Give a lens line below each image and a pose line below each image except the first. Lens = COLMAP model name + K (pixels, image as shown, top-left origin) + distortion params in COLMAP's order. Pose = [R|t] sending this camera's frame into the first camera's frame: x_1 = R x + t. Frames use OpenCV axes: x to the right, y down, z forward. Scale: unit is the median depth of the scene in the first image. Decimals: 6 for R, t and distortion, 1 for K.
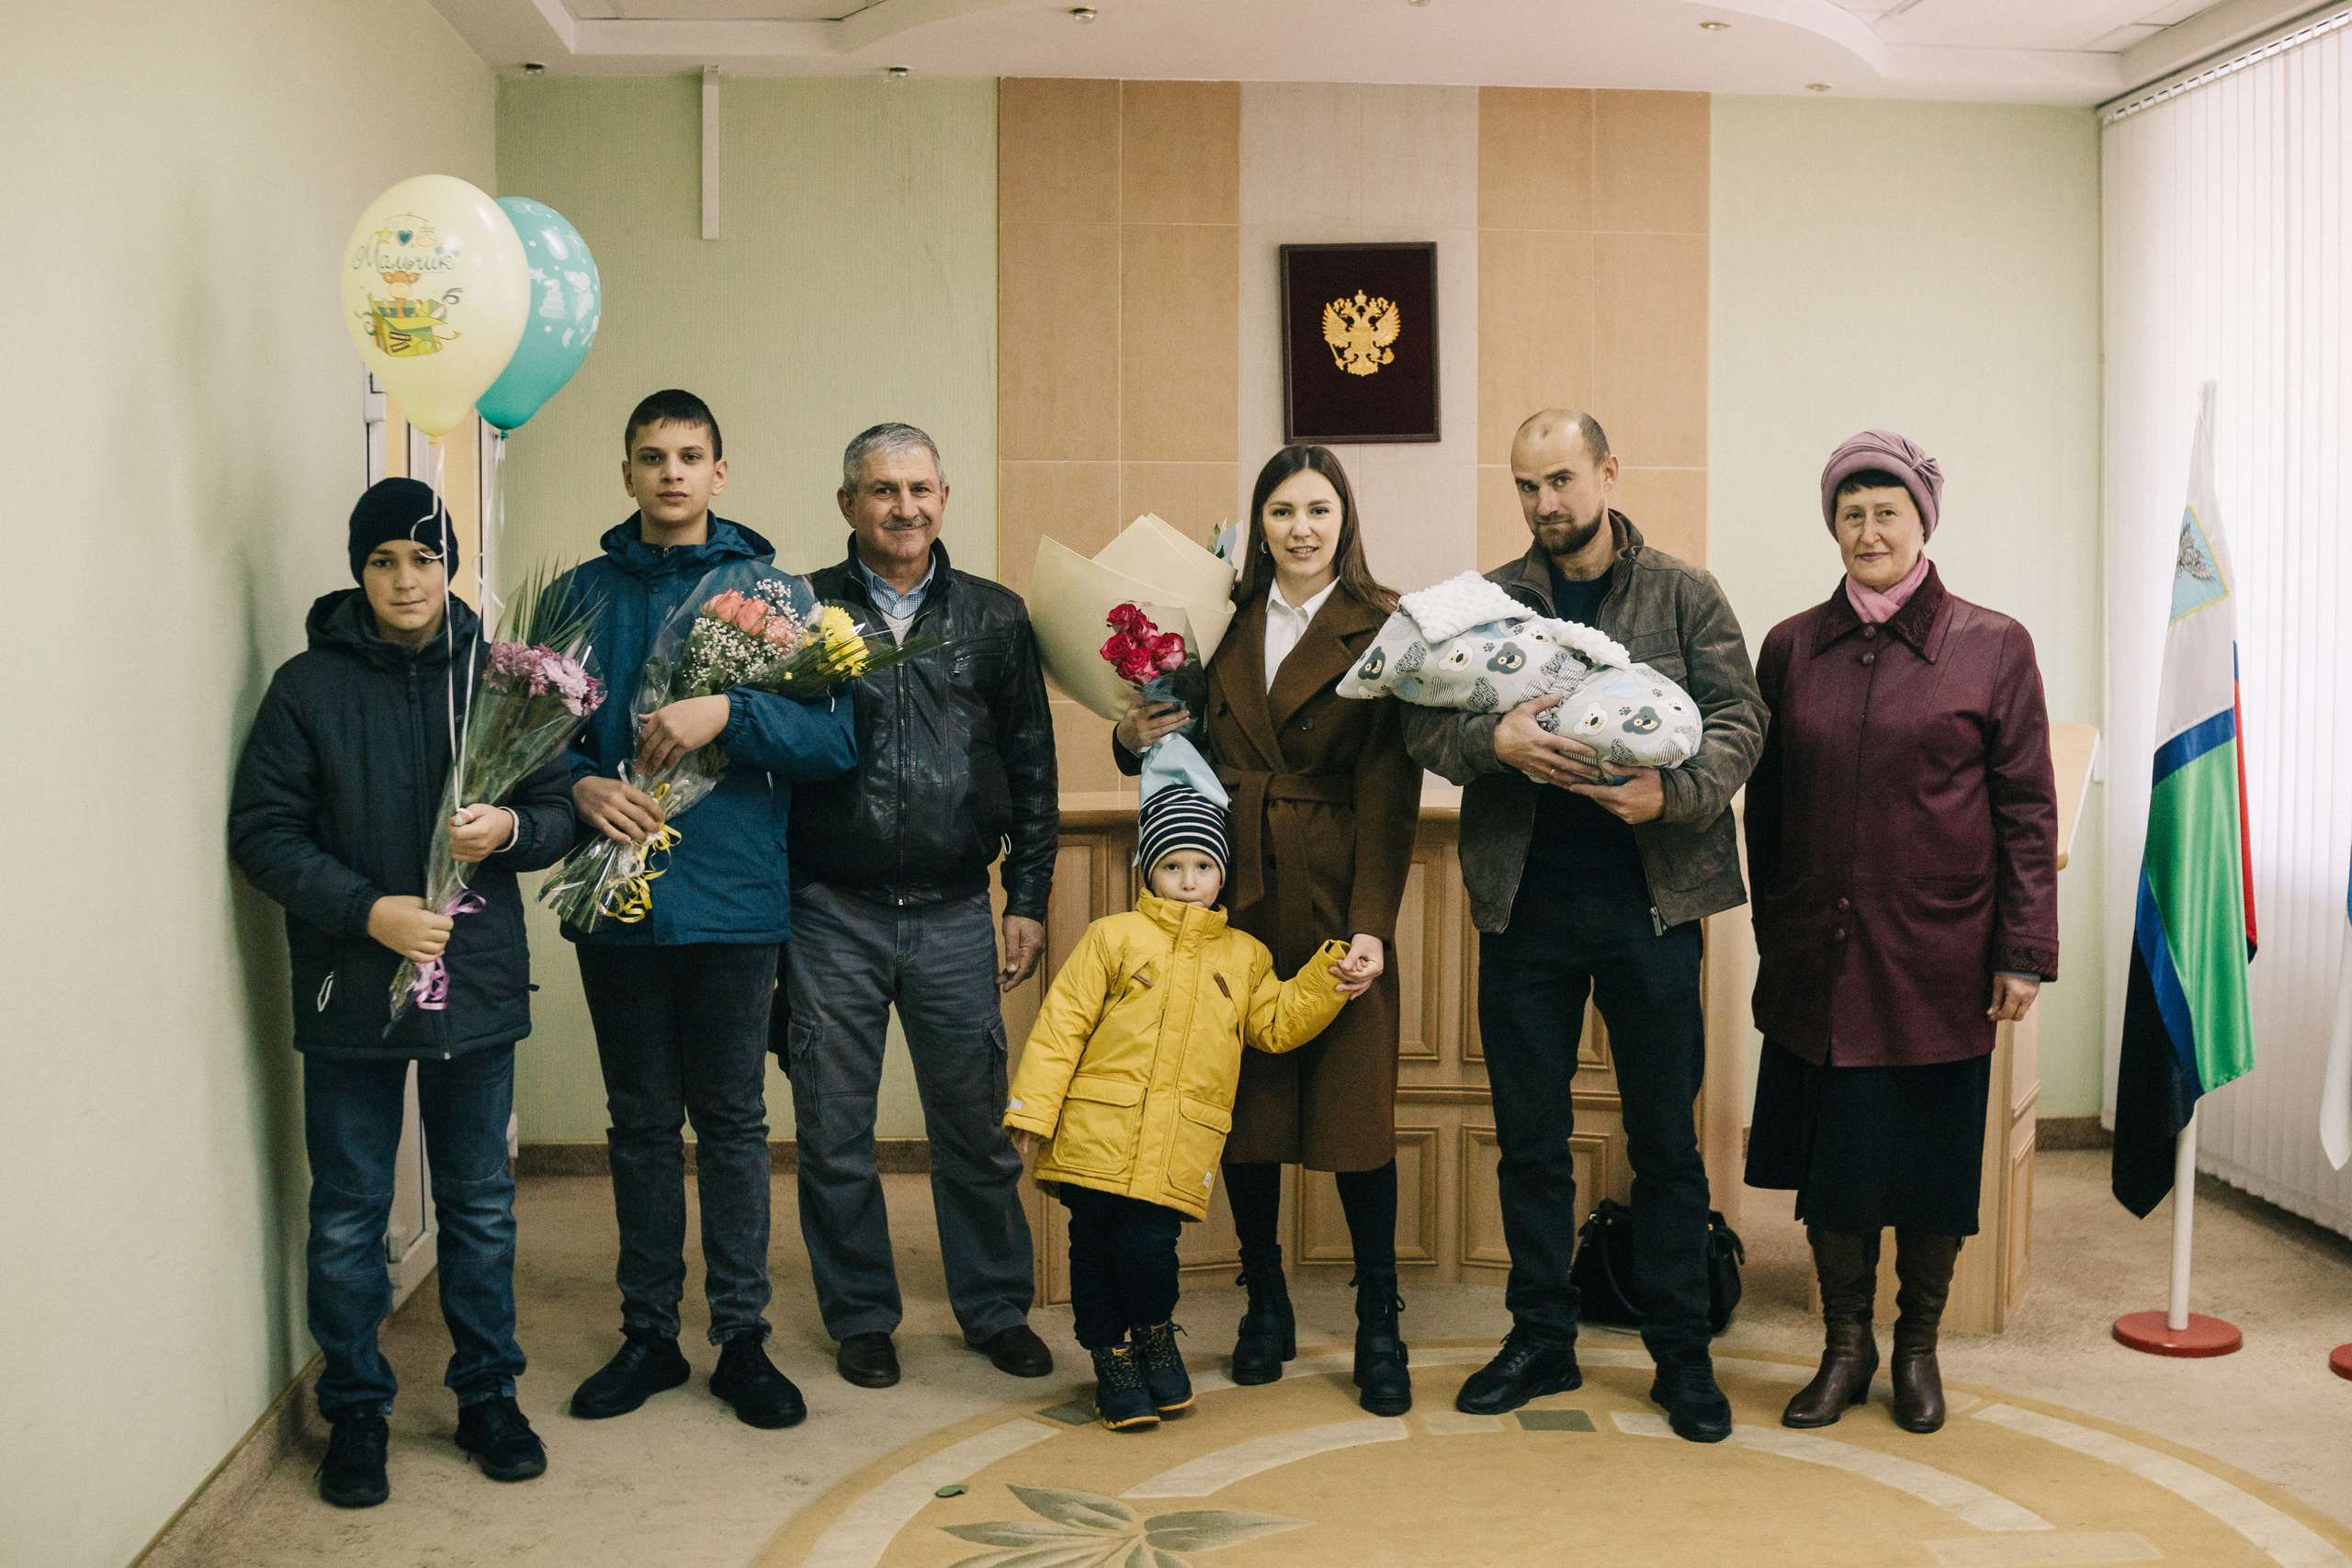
lens RADIAL K [[2518.6, 0, 1177.2], [0, 2518.6, 791.5], [0, 0, 1]] dist [-0.102717, 0.000000]
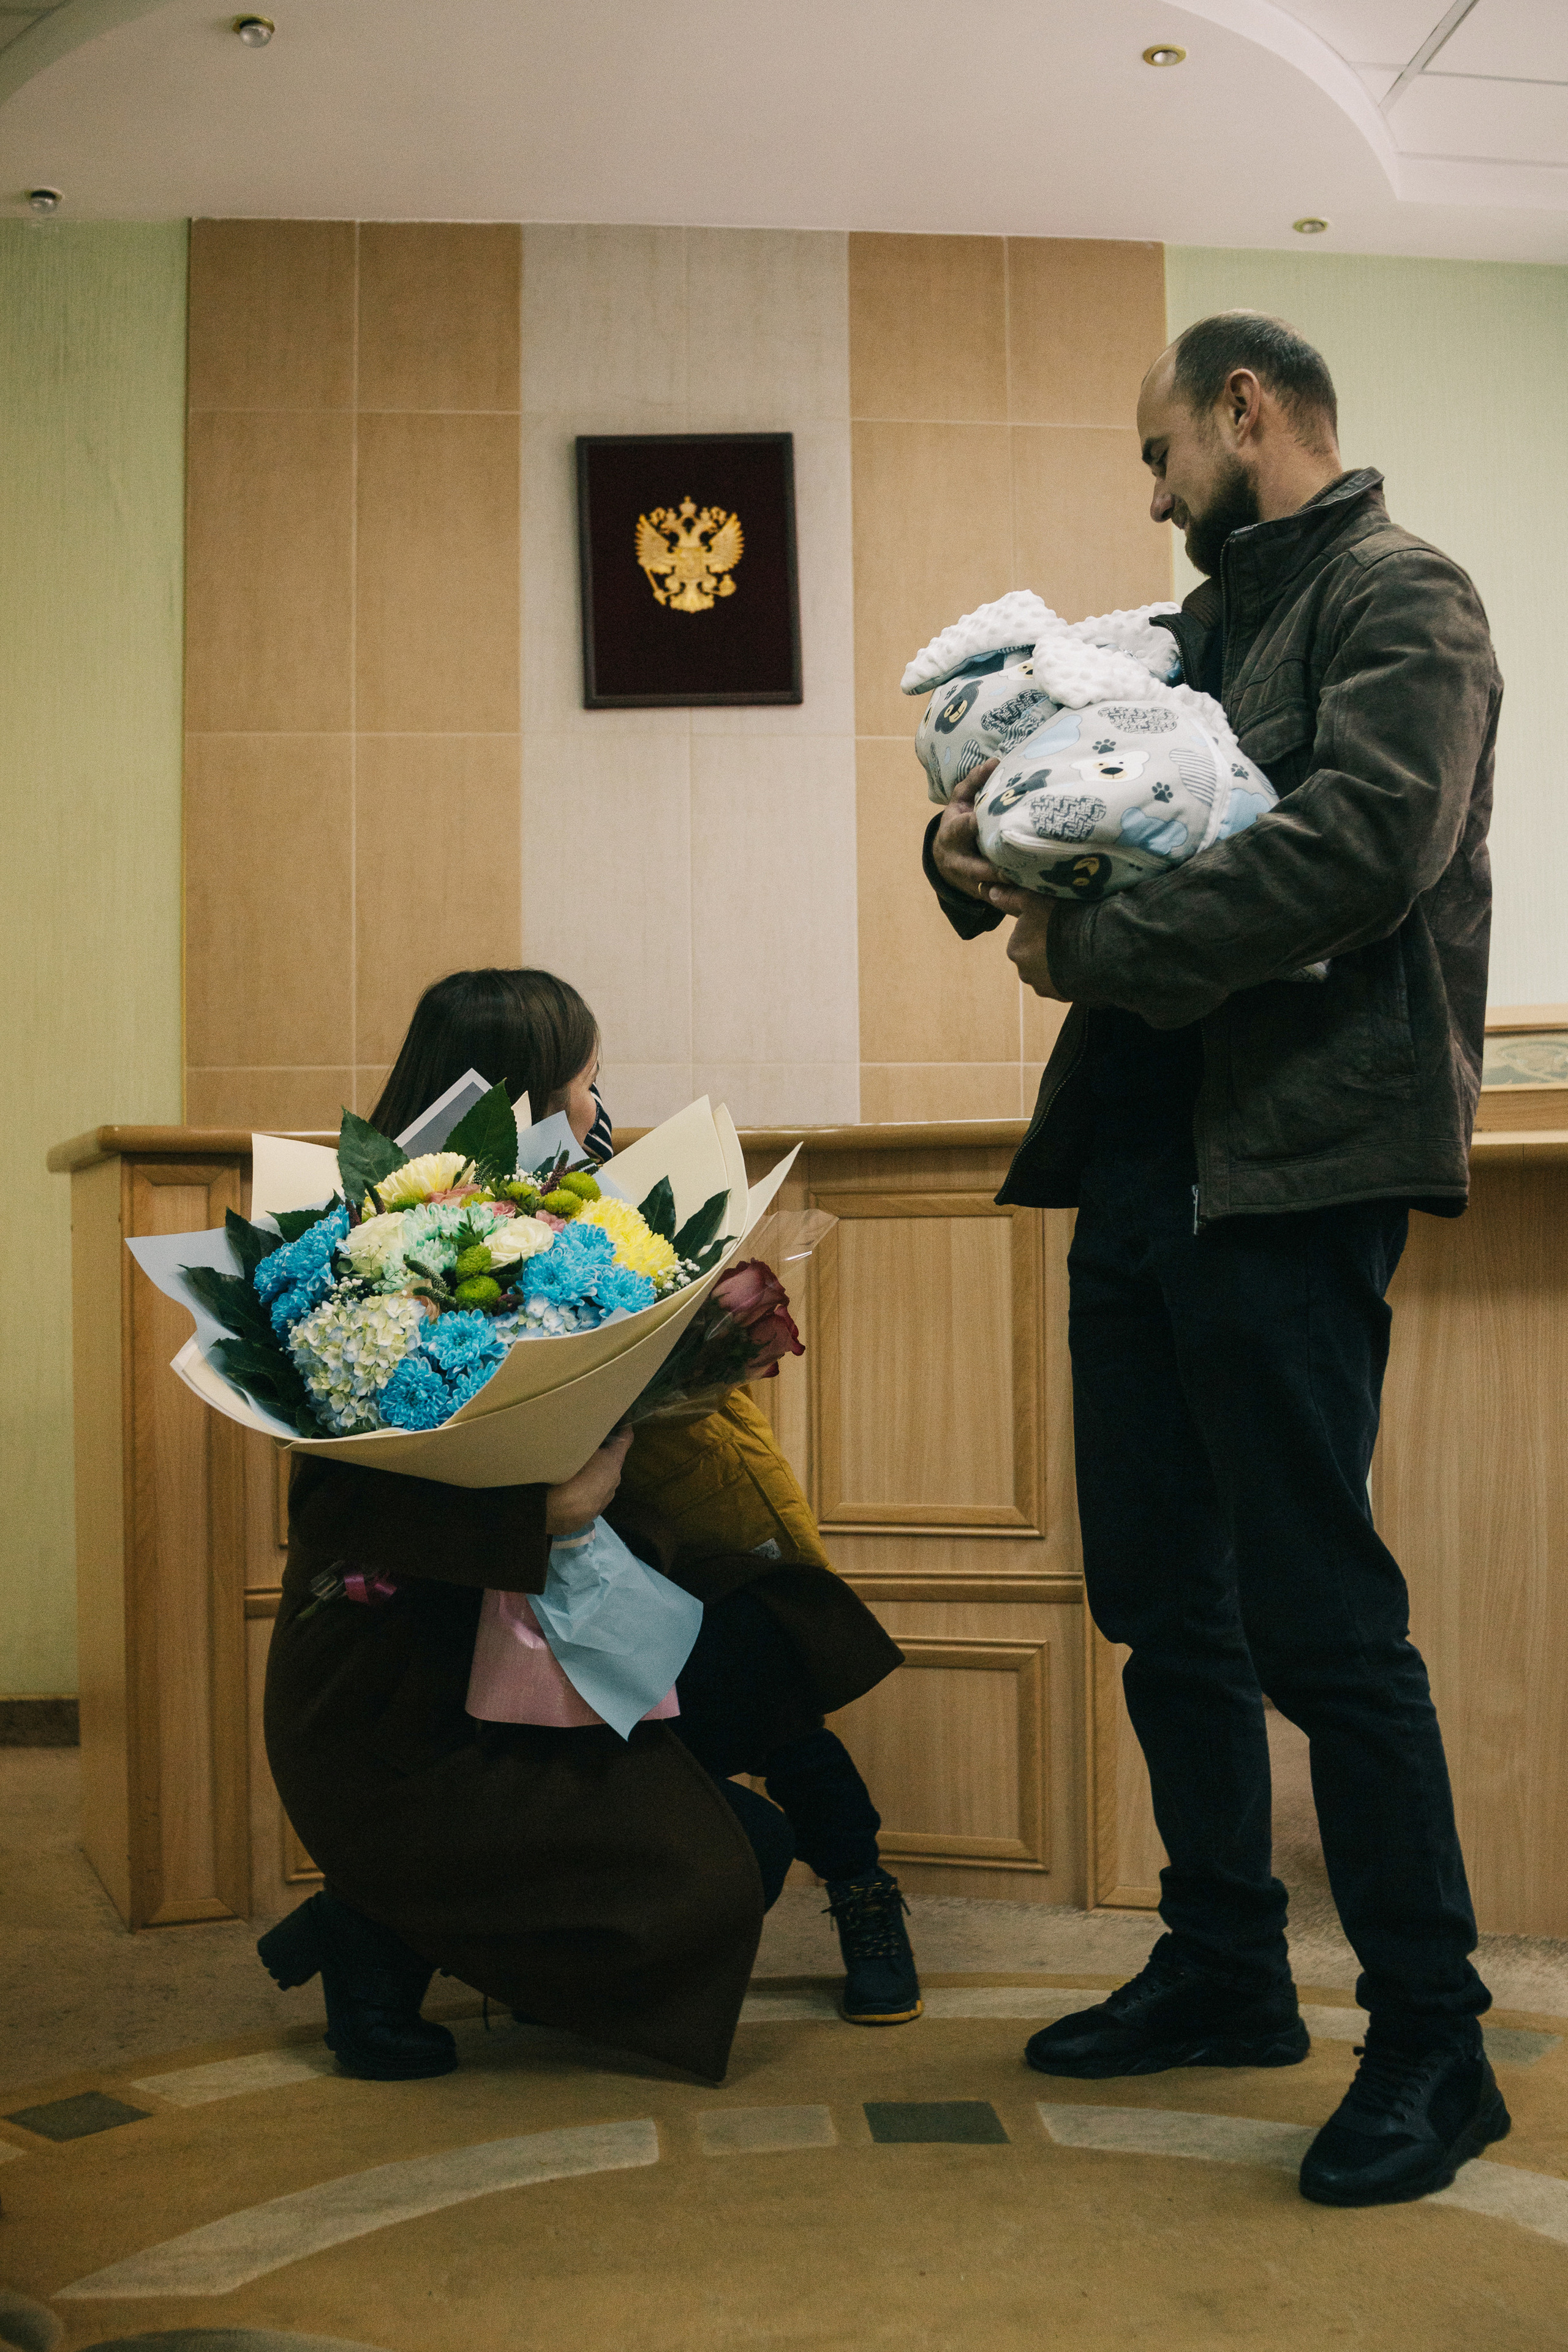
lens RADIAL K [[2518.9, 0, 742.1], [0, 2518.9, 1232.4], [0, 0, 1]] dist [-0.102717, 0.000000]
pose [[0.999445, -0.011792, 0.031149, 0.063851], [0.014192, 0.996853, -0.077997, 0.067220], [-0.030131, 0.078396, 0.996467, 0.300159]]
